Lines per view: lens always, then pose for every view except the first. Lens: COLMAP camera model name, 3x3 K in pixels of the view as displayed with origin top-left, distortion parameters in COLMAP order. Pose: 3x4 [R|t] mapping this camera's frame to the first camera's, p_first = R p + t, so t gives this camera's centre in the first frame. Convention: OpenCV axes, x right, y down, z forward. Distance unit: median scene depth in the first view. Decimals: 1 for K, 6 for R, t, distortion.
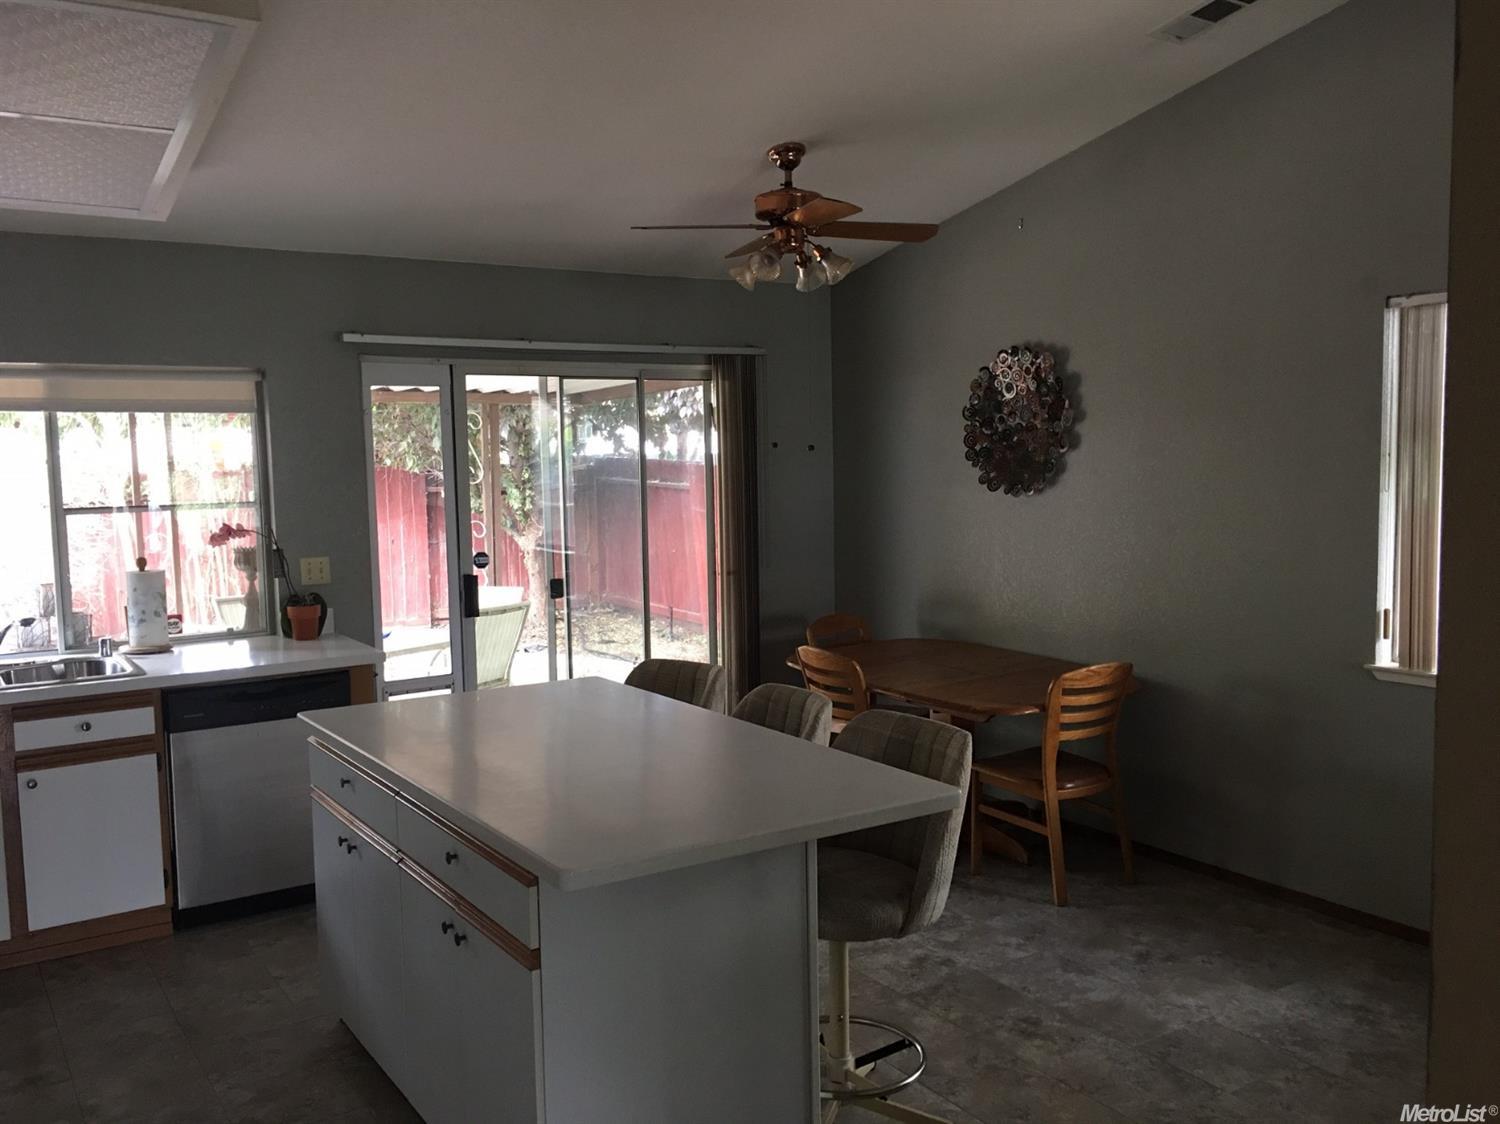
lens RADIAL K [[1260.5, 0, 752.1], [0, 1260.5, 562.6], [0, 0, 1]] dist [0.049516, -0.008216]
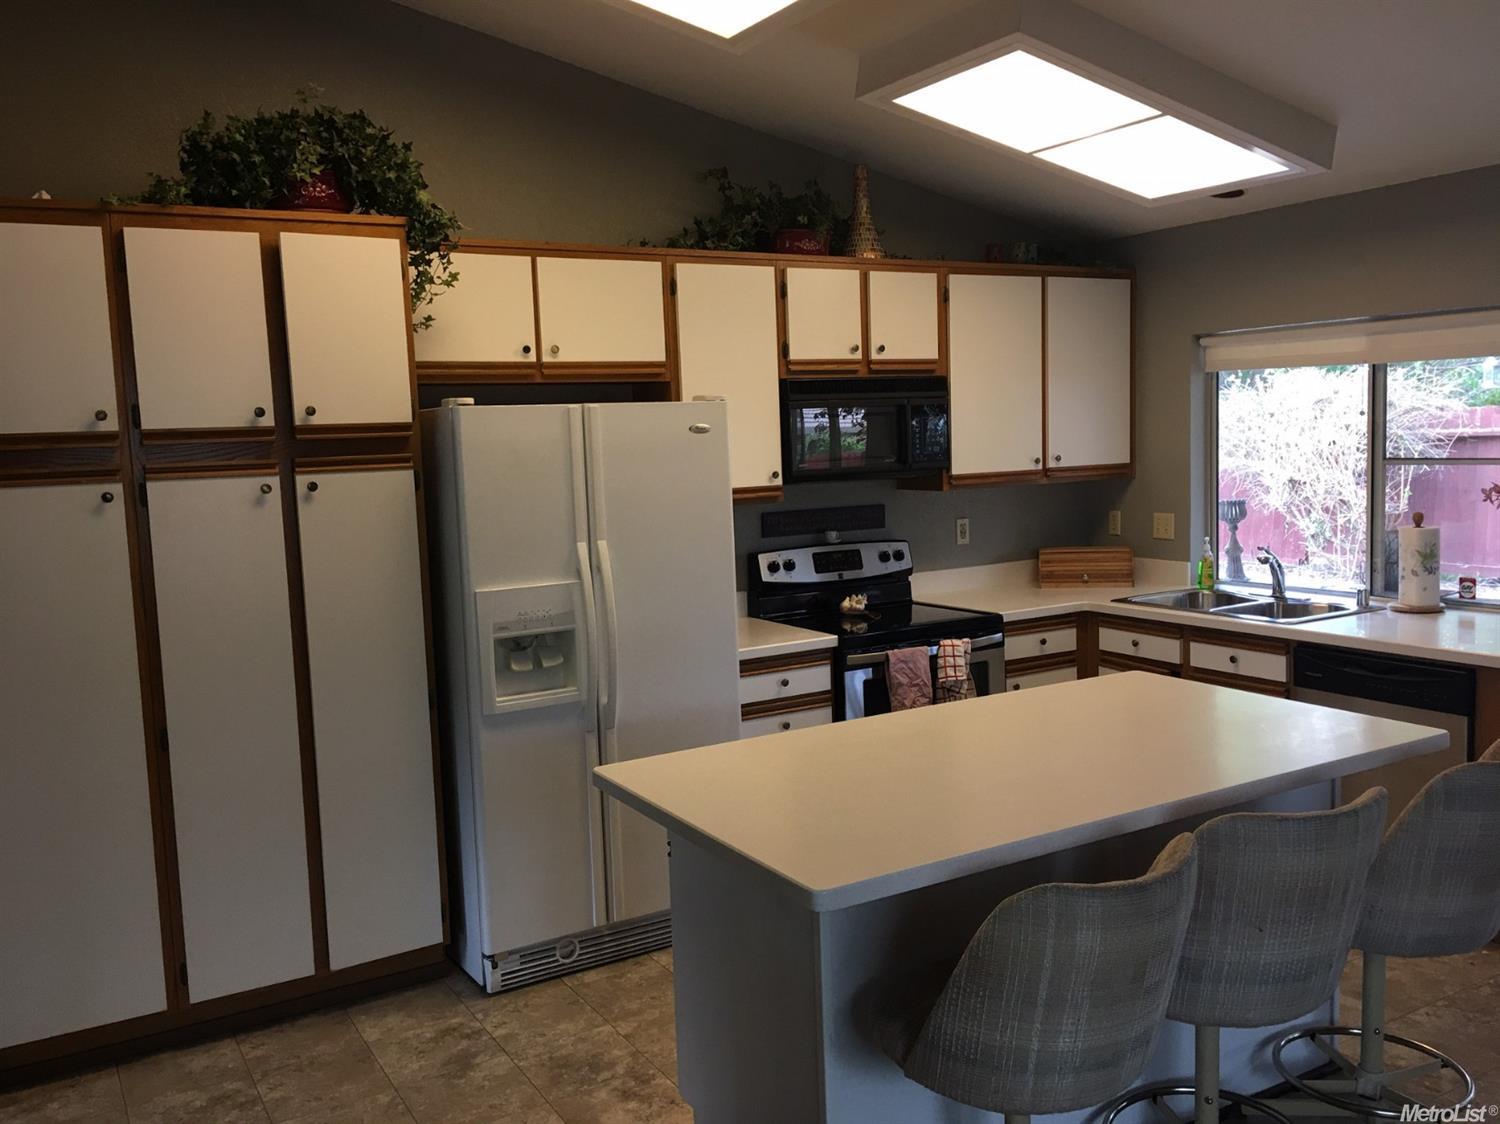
lens RADIAL K [[1260.5, 0, 751.9], [0, 1260.5, 561.5], [0, 0, 1]] dist [0.049516, -0.008216]
pose [[-0.051565, 0.119404, -0.991506, 0.523169], [-0.048268, 0.991368, 0.121897, -0.062782], [0.997503, 0.054144, -0.045356, 0.566603]]
